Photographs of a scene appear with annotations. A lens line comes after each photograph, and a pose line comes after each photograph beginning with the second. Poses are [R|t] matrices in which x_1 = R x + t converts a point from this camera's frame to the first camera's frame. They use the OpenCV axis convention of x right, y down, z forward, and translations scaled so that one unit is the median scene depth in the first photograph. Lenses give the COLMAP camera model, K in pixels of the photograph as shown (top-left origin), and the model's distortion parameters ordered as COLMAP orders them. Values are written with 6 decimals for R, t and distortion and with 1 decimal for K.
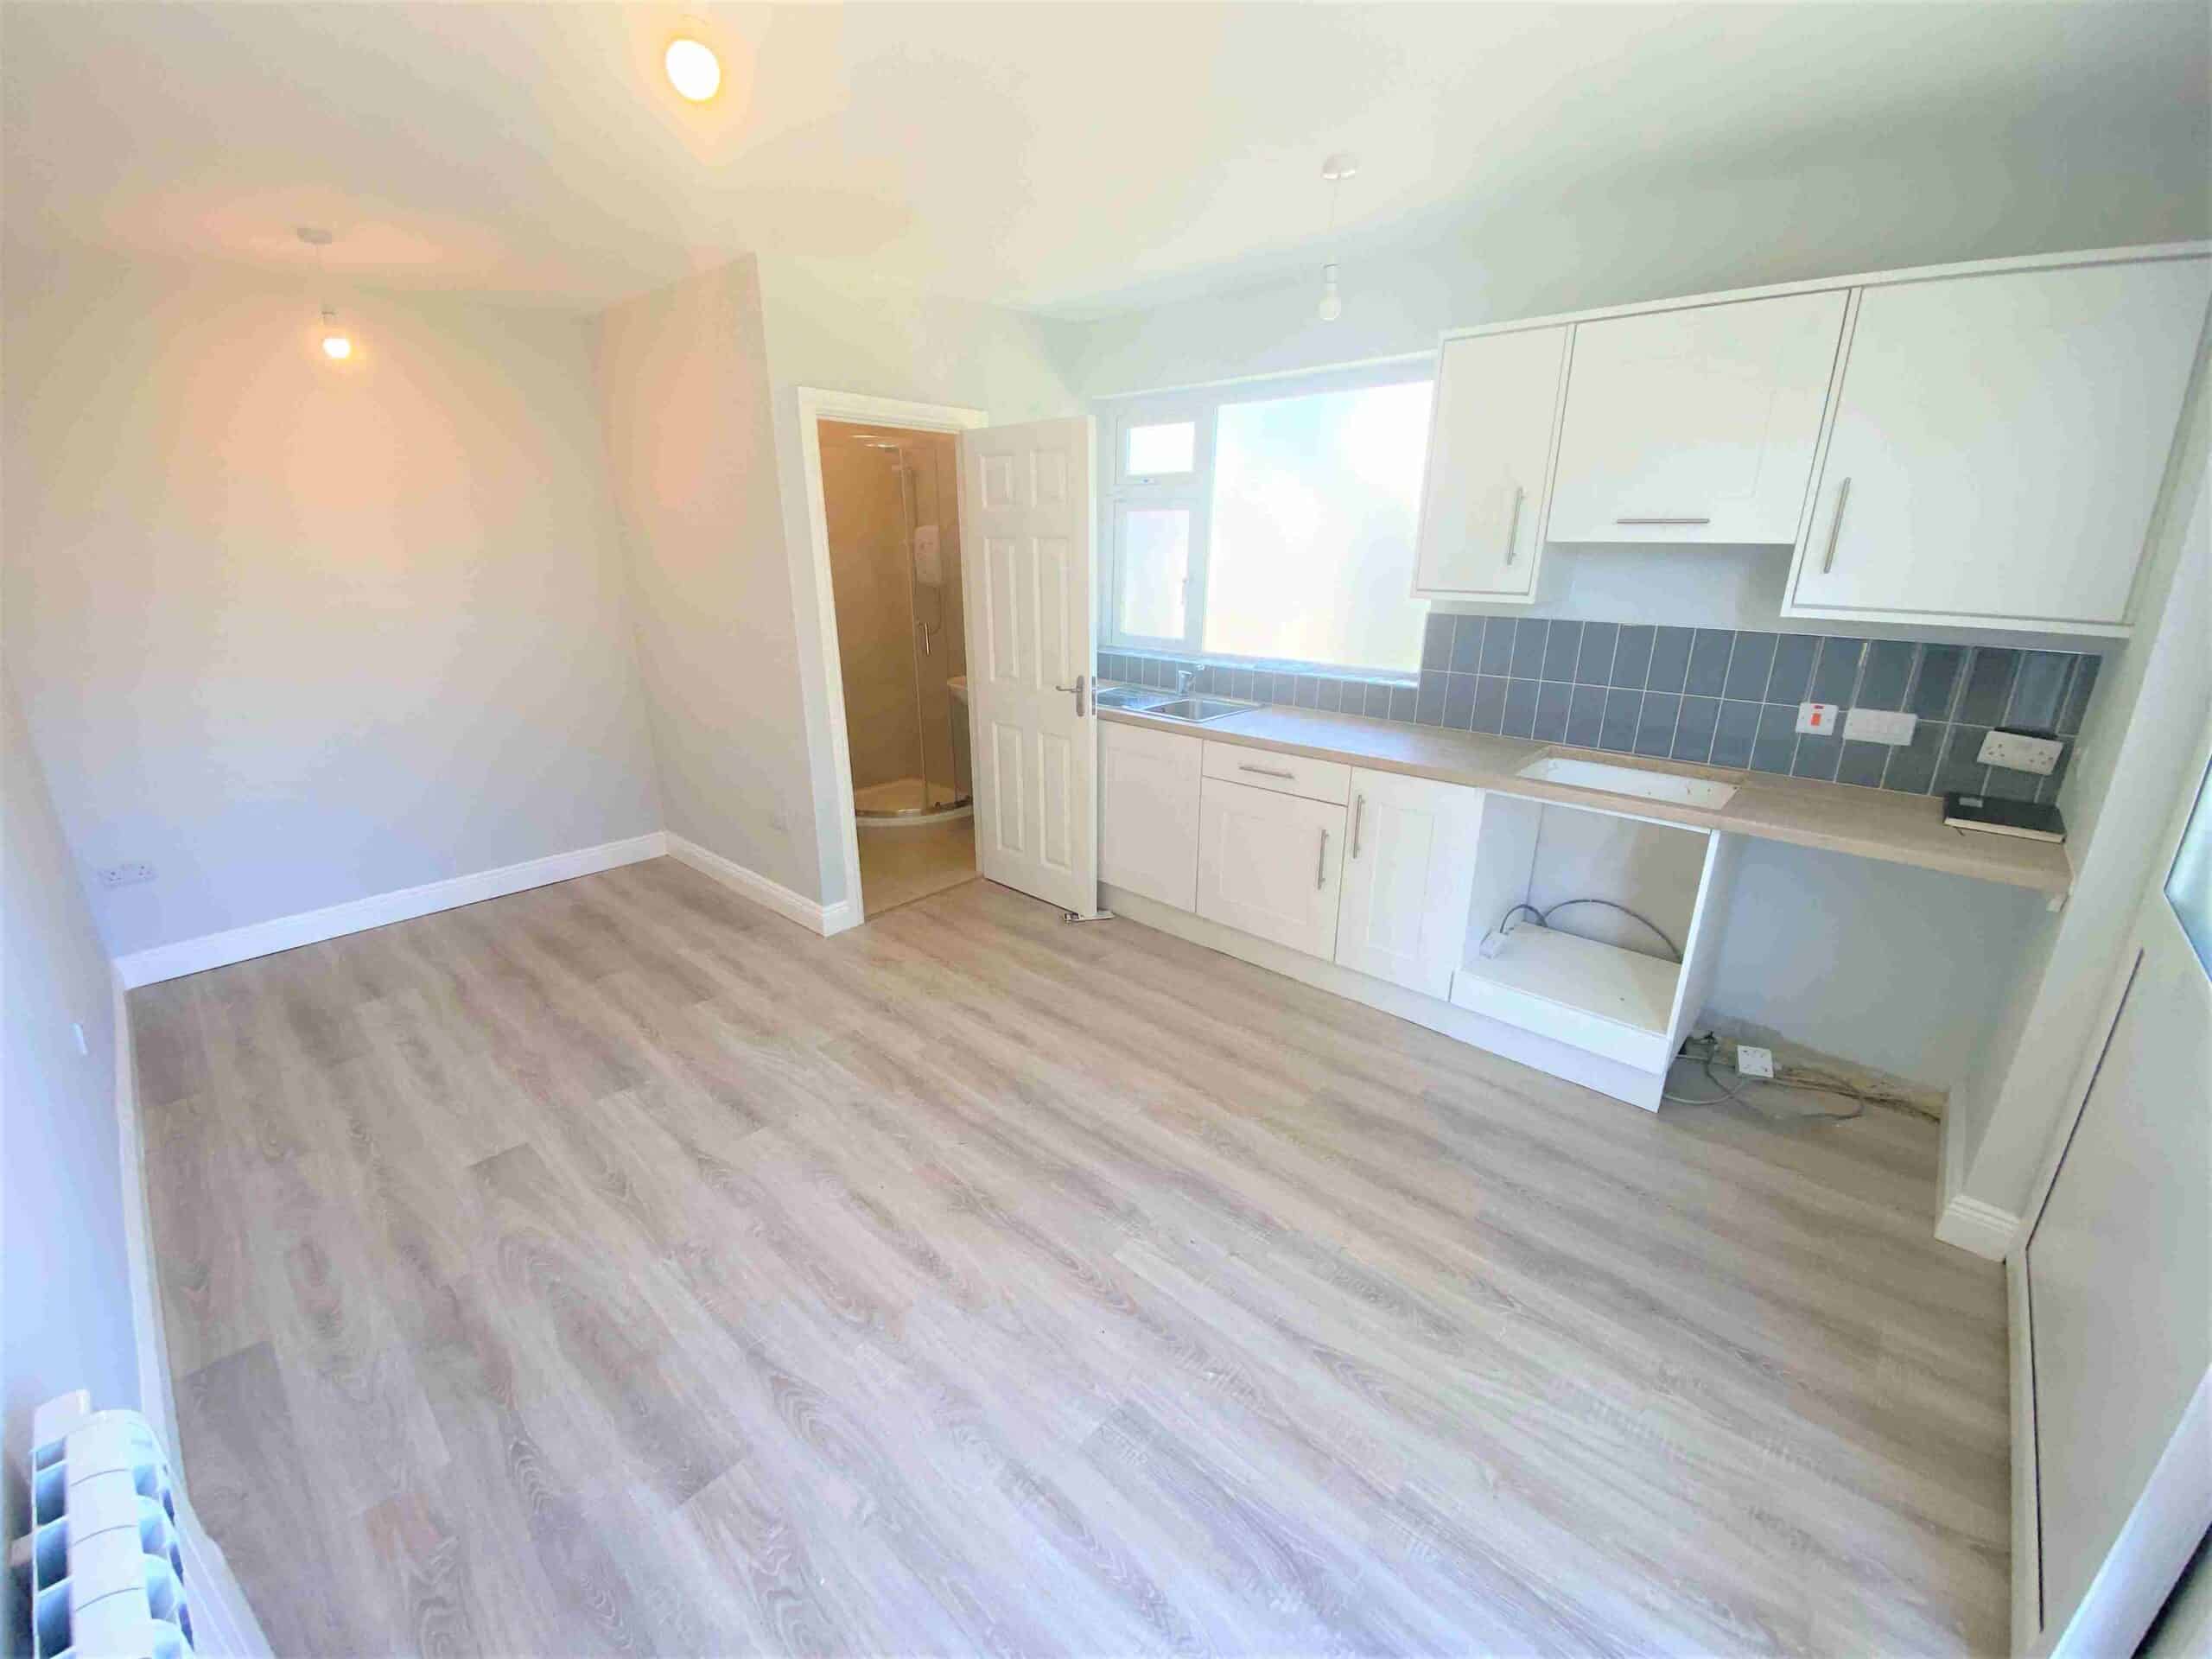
lens RADIAL K [[909.3, 0, 1087.0], [0, 909.3, 822.3], [0, 0, 1]] dist [0.038129, -0.029615]
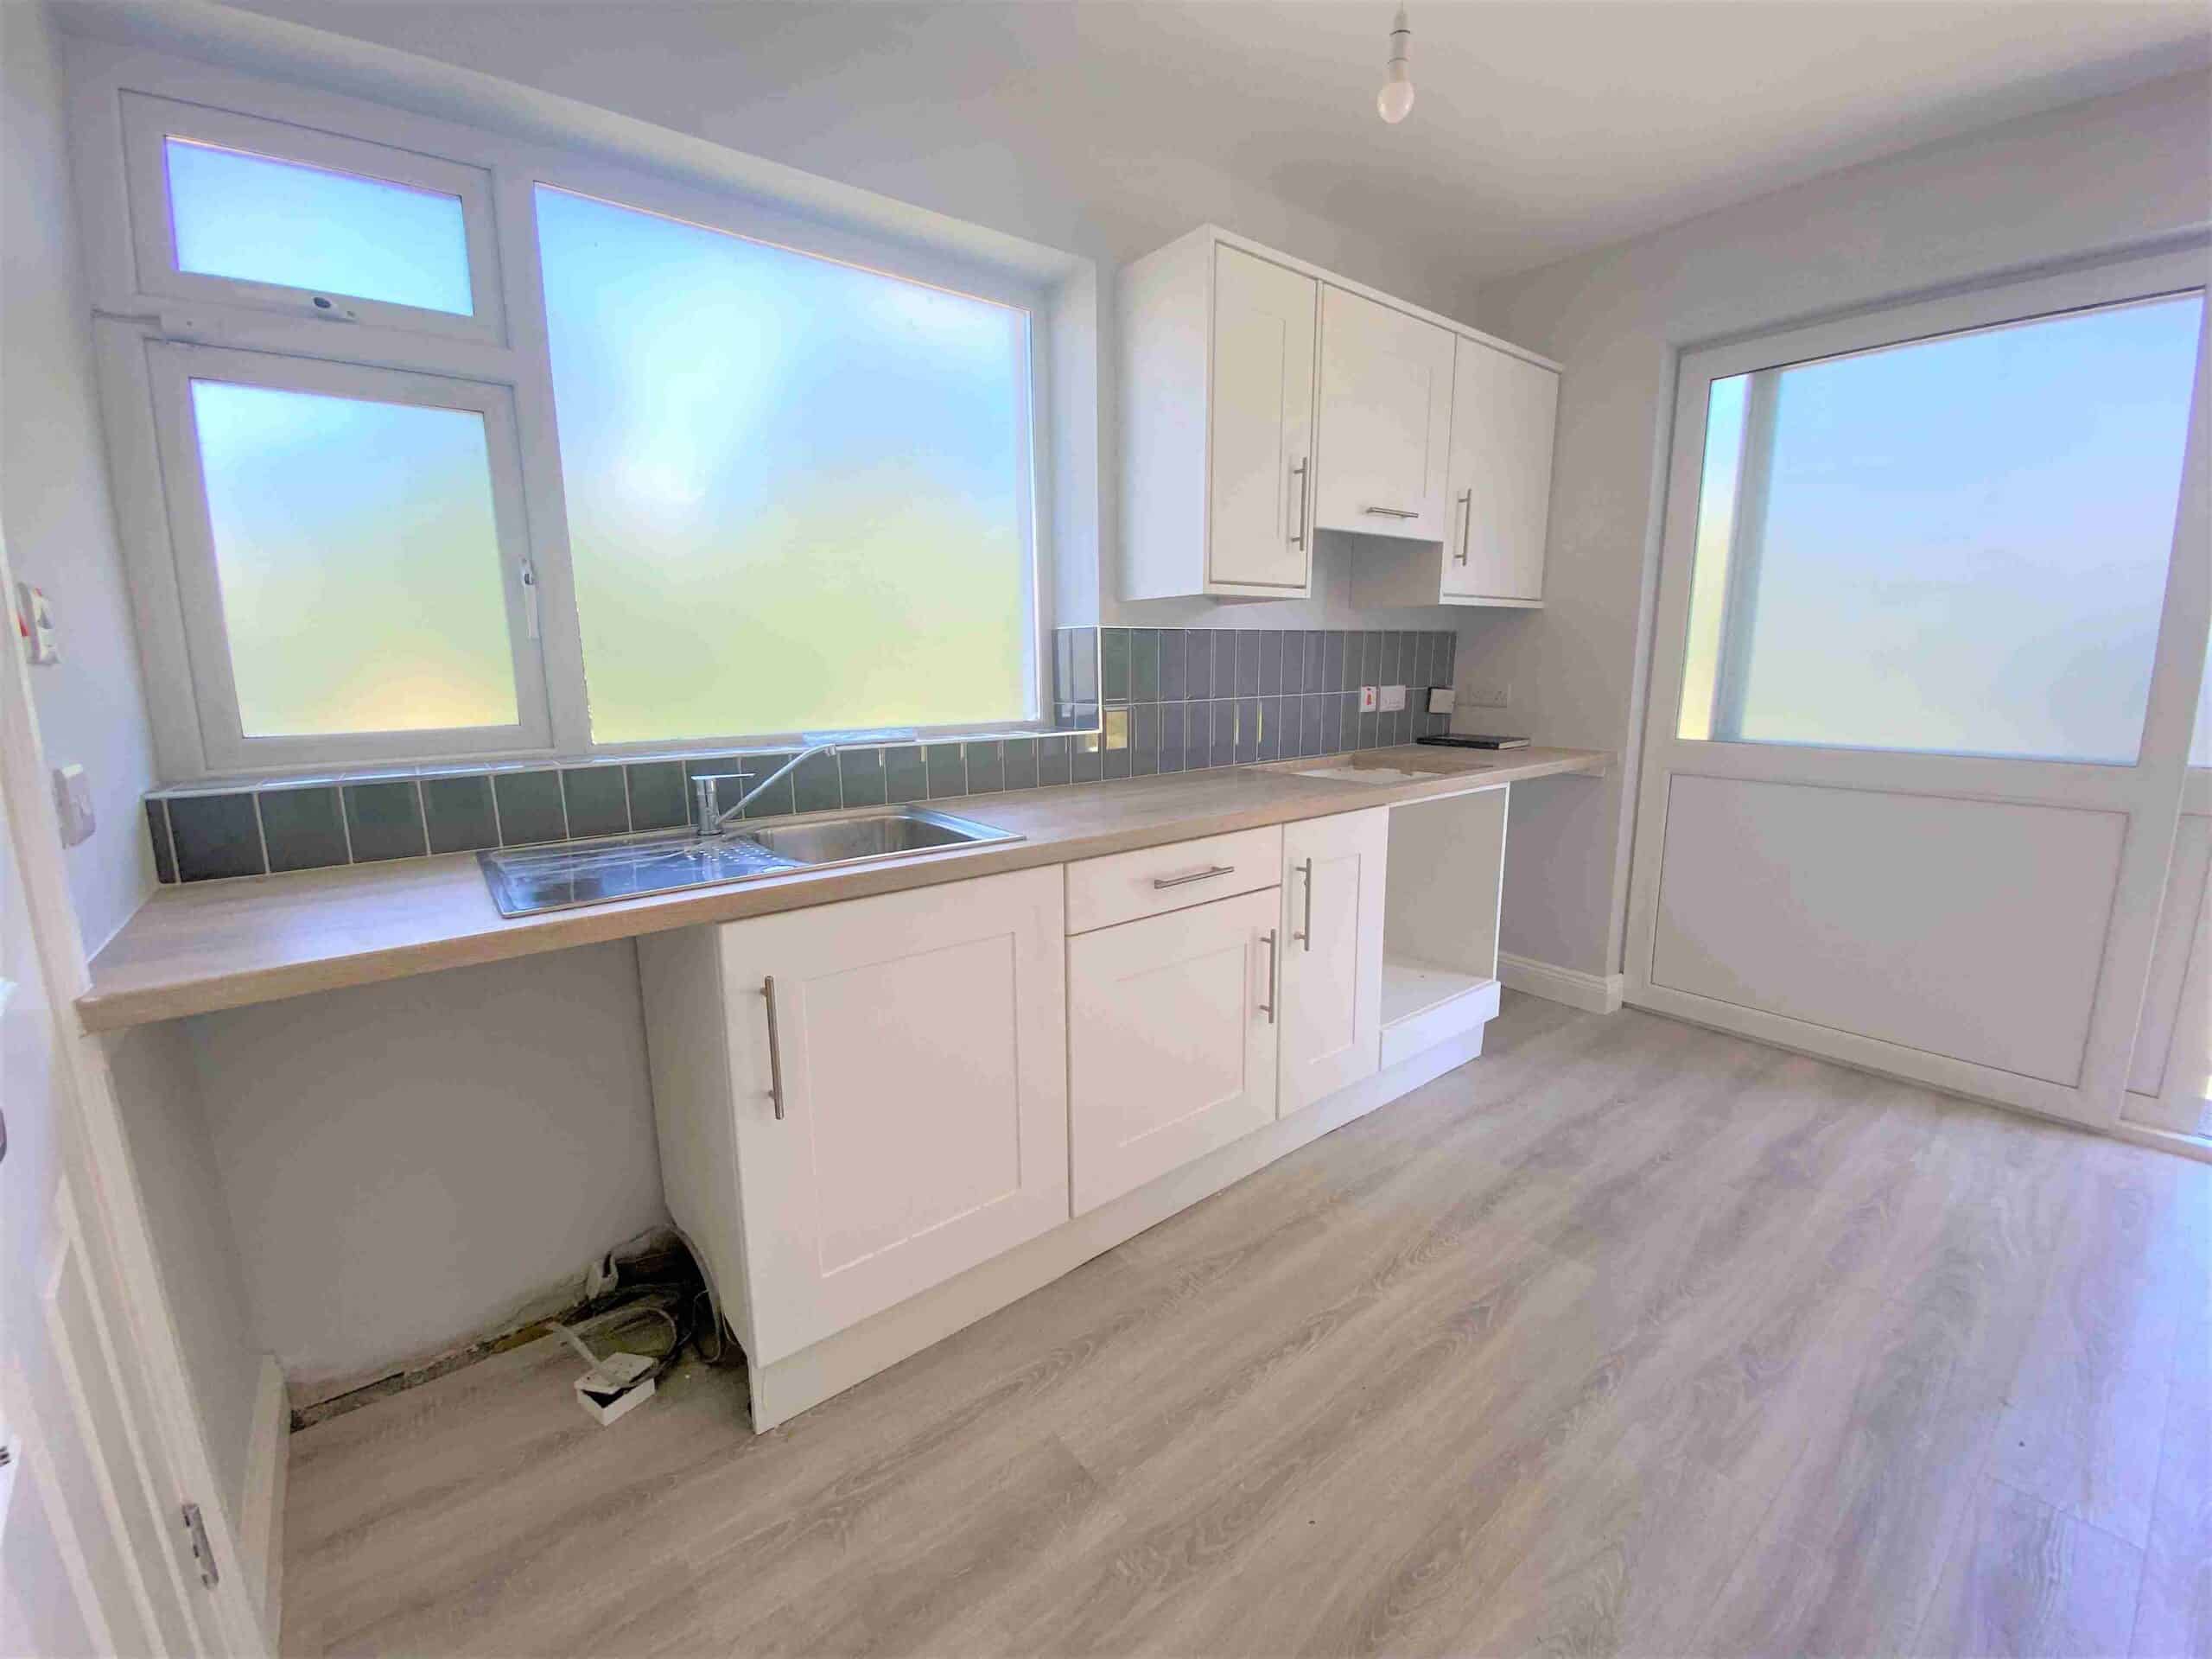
lens RADIAL K [[909.3, 0, 1087.0], [0, 909.3, 822.3], [0, 0, 1]] dist [0.038129, -0.029615]
pose [[0.133106, -0.174947, 0.975539, -0.443435], [0.310860, 0.941998, 0.126517, -0.220108], [-0.941089, 0.286416, 0.179770, 1.145866]]
